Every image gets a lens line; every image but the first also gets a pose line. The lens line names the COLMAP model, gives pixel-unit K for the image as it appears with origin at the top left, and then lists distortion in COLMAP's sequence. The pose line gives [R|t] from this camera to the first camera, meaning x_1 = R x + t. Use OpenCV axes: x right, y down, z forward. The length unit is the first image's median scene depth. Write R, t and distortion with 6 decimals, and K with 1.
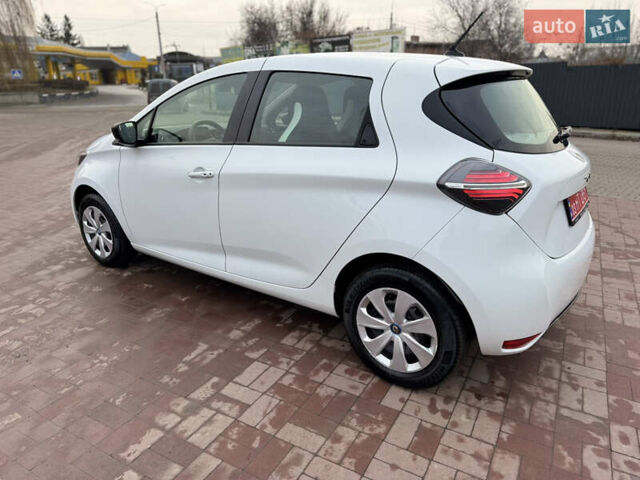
lens RADIAL K [[449.7, 0, 320.0], [0, 449.7, 240.0], [0, 0, 1]] dist [0.031158, -0.034744]
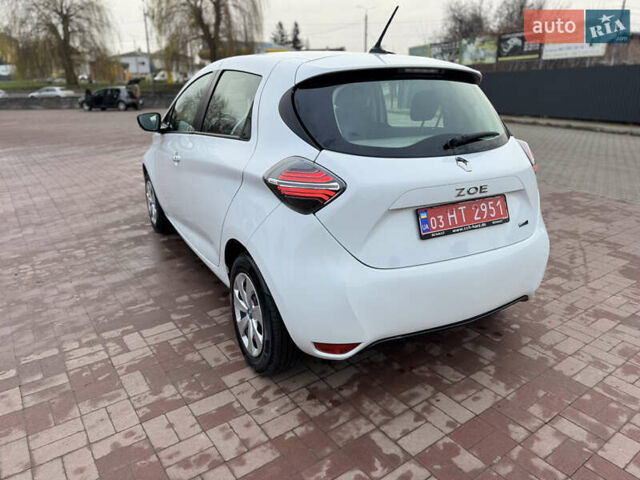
lens RADIAL K [[453.6, 0, 320.0], [0, 453.6, 231.6], [0, 0, 1]] dist [0.029856, -0.037707]
pose [[0.909890, 0.130161, -0.393902, 0.639839], [-0.136598, 0.990556, 0.011785, -0.025406], [0.391716, 0.043083, 0.919077, 0.067019]]
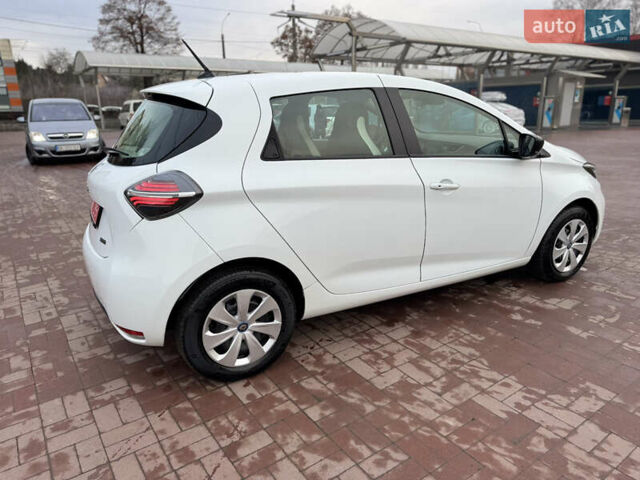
lens RADIAL K [[453.6, 0, 320.0], [0, 453.6, 231.6], [0, 0, 1]] dist [0.029856, -0.037707]
pose [[-0.424741, 0.260892, -0.866909, 1.291875], [-0.272677, 0.876242, 0.397299, -0.618768], [0.863274, 0.405135, -0.301037, 1.783080]]
